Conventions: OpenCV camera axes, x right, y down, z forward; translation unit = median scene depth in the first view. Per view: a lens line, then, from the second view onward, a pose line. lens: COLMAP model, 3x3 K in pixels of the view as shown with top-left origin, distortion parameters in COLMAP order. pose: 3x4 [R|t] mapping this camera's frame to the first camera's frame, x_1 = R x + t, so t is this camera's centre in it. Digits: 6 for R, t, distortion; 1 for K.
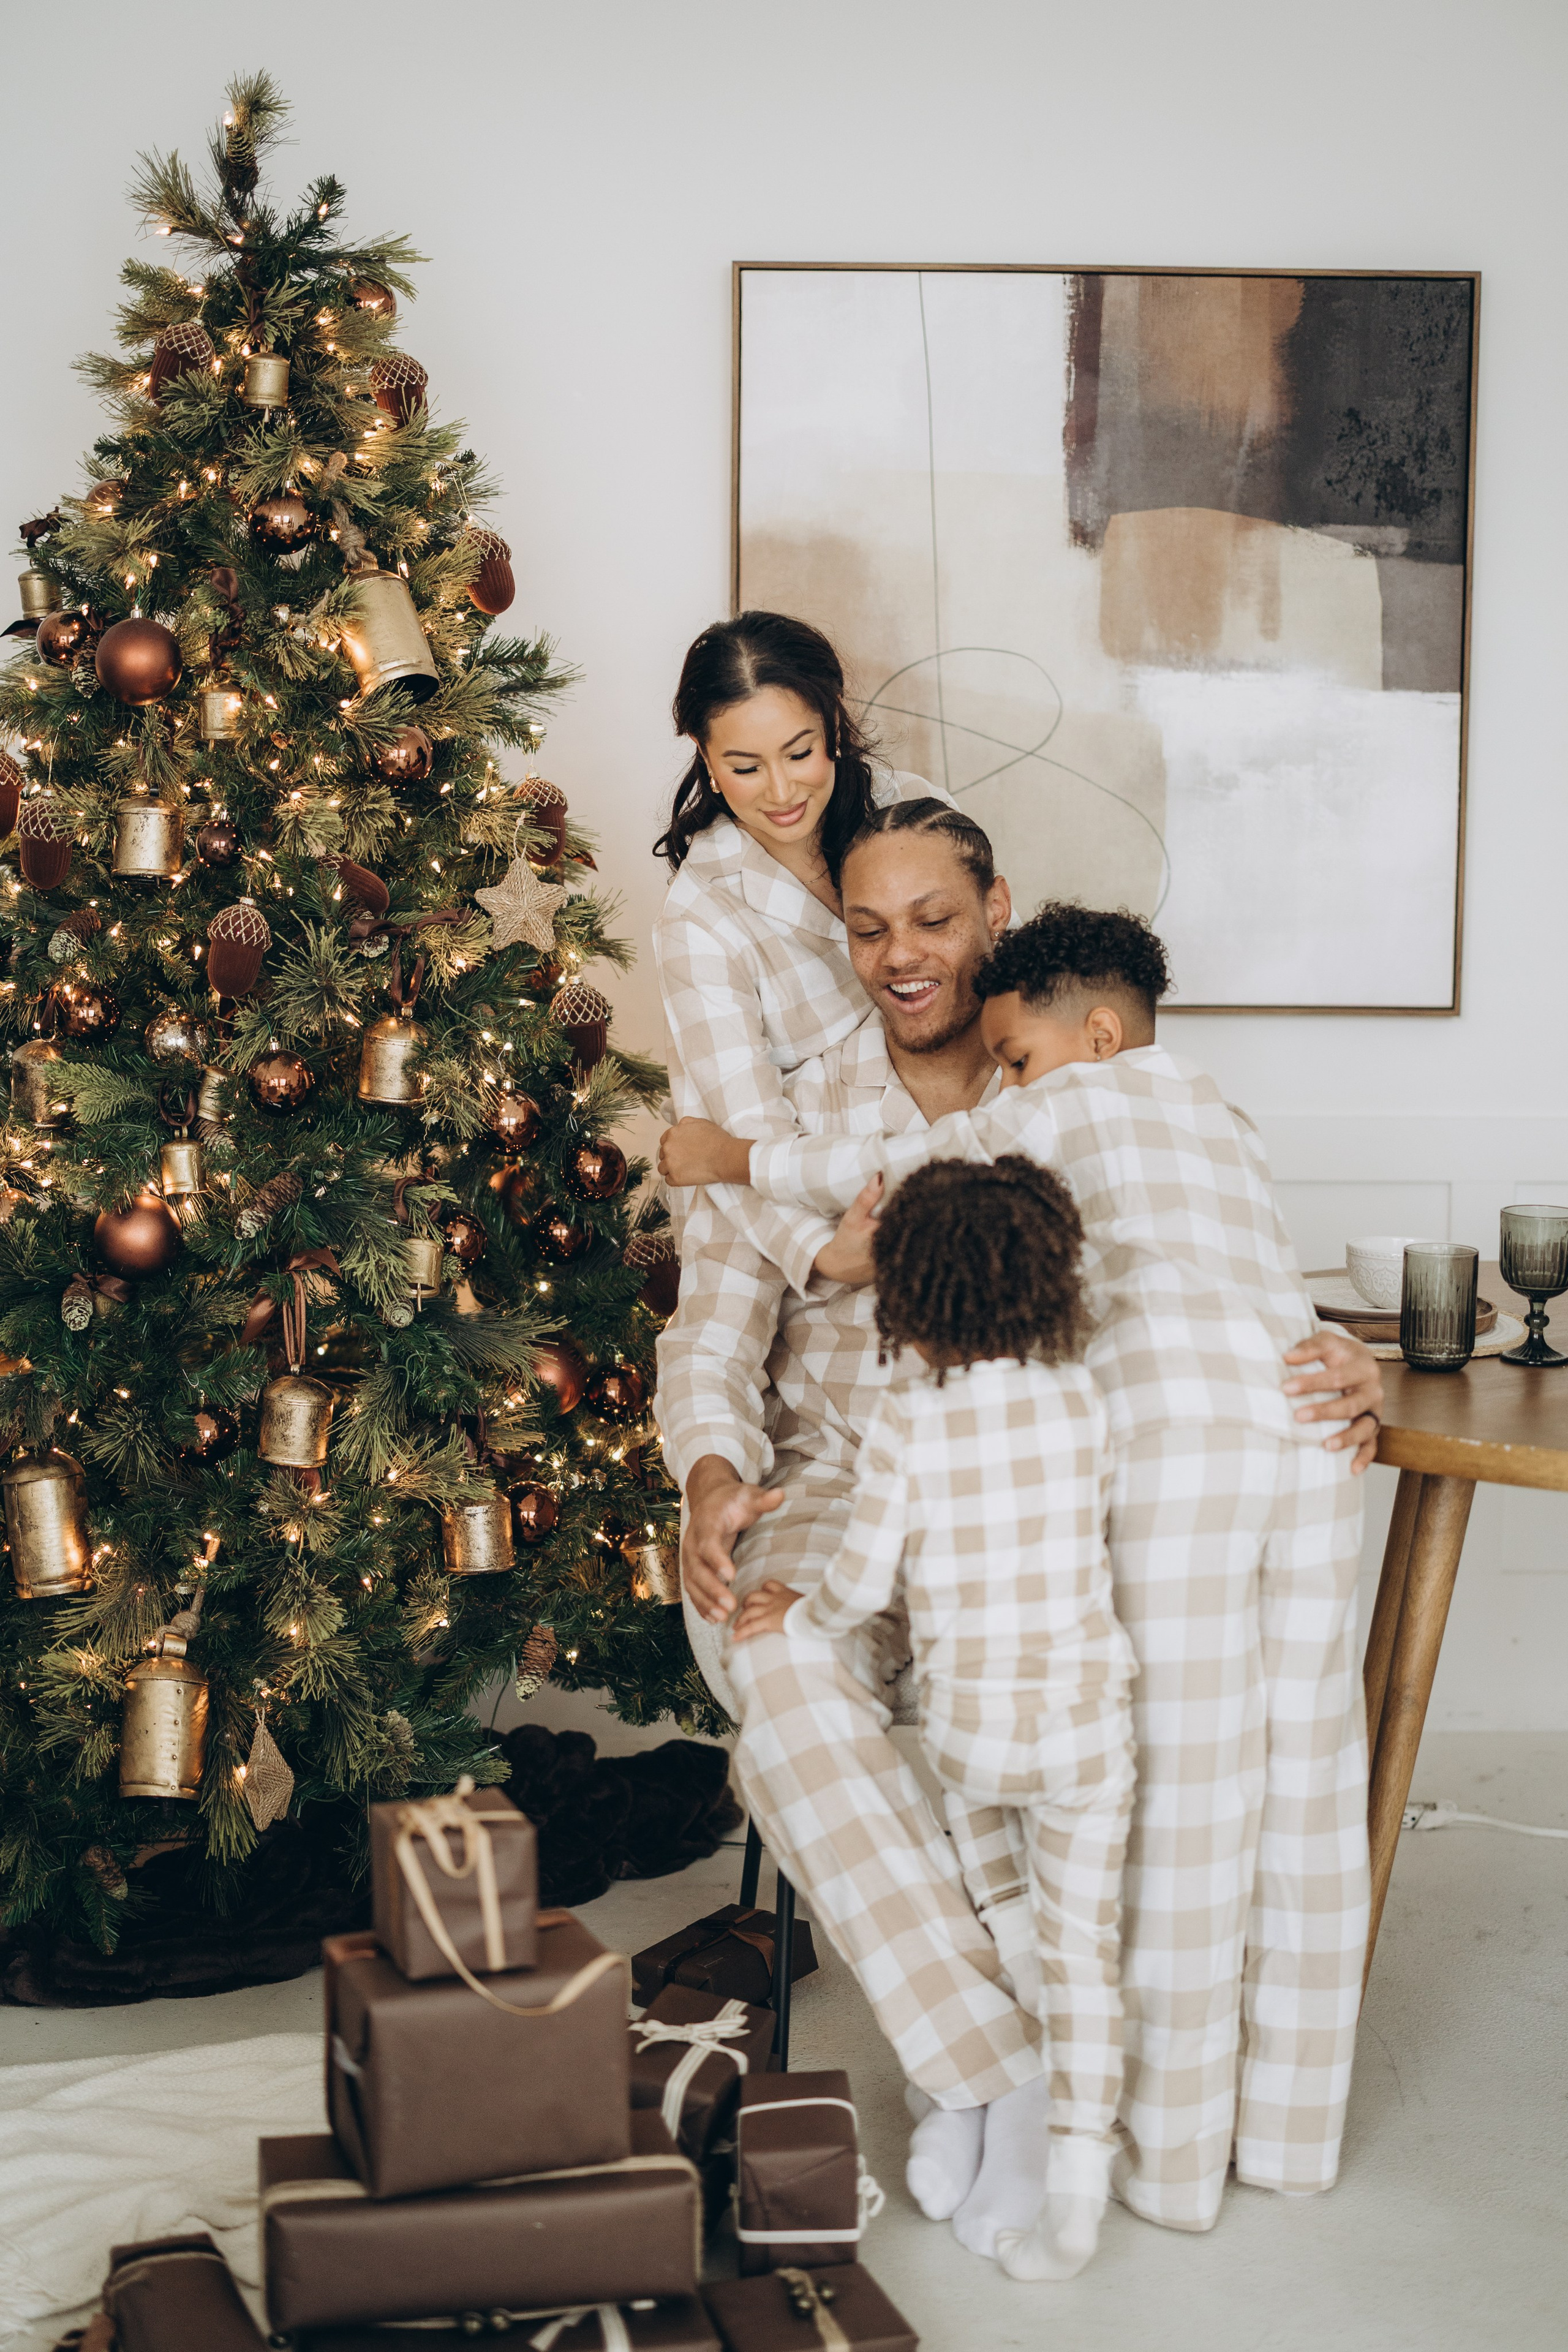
lens RADIAL K [[3586.5, 0, 799.3], [0, 3586.5, 1223.6], [0, 0, 1]] dist [-0.163235, 0.284173]
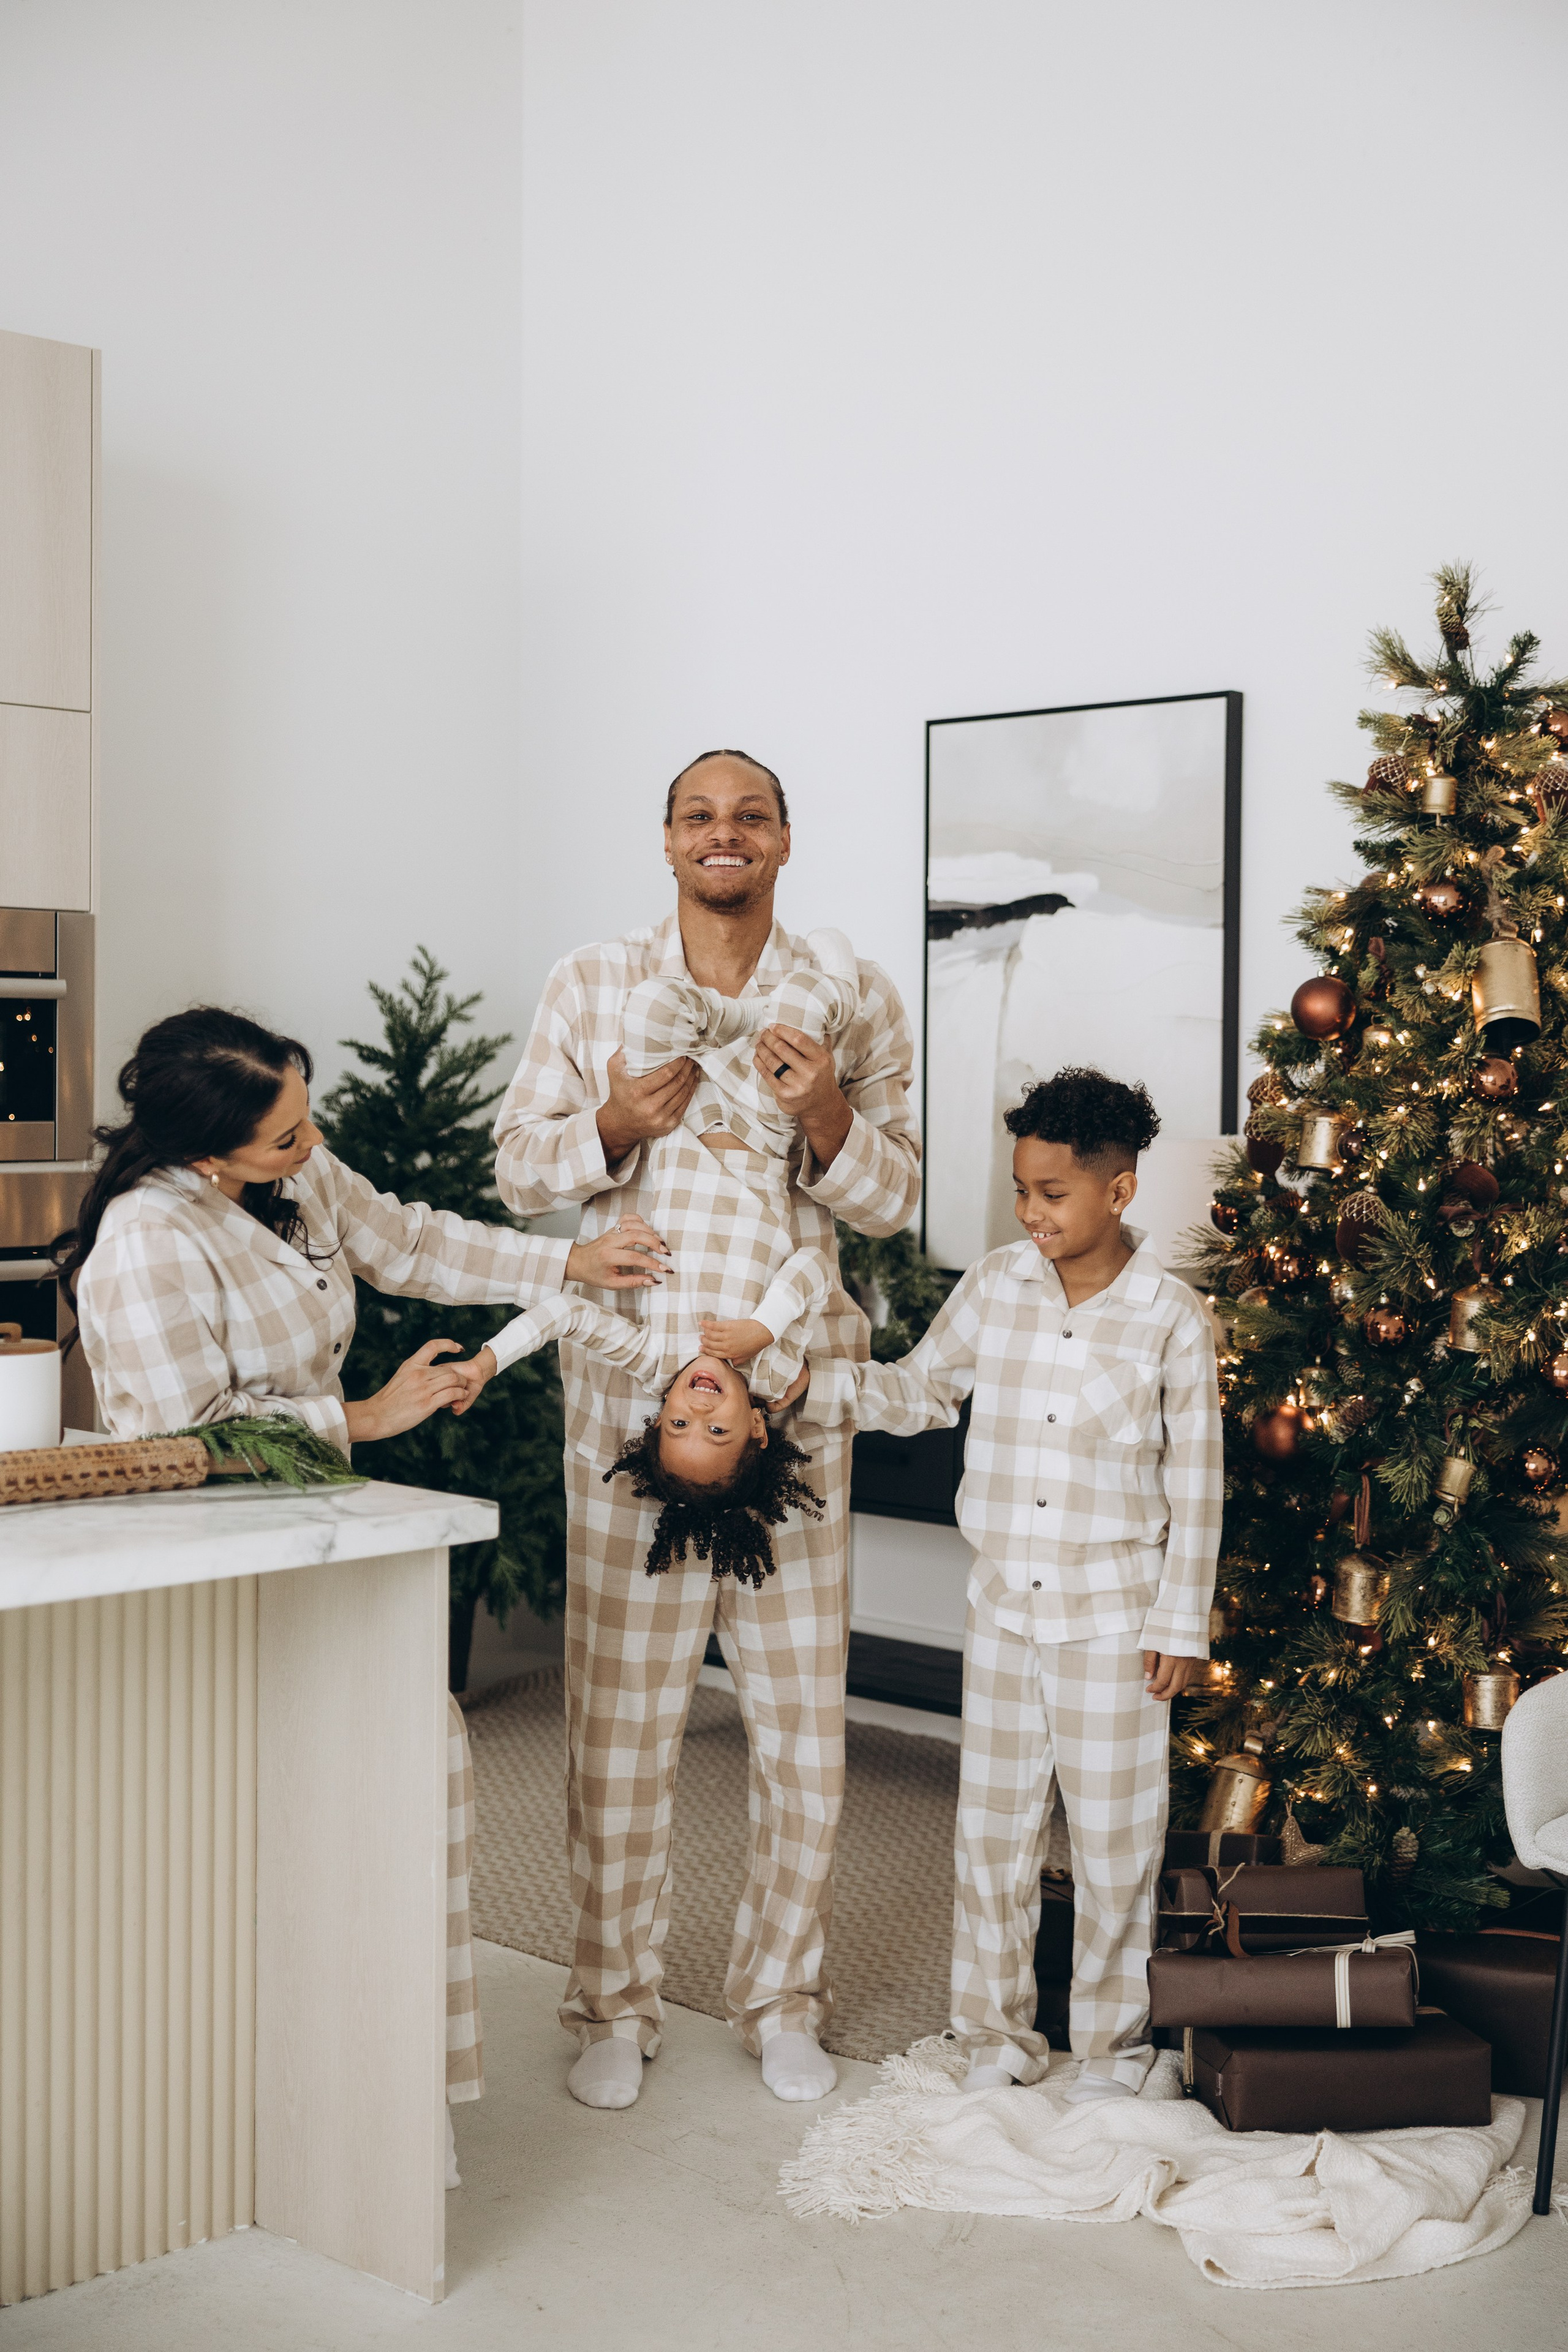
lens RADIAL K [[3007.1, 0, 792.9], [0, 3007.1, 1143.6], [0, 0, 1]] dist [0.011344, 0.013768]
pose [[0.706596, 0.018973, -0.707363, 0.476017], [-0.096841, 0.992828, -0.070105, -0.008437], [0.700960, 0.118038, 0.703365, 0.065580]]
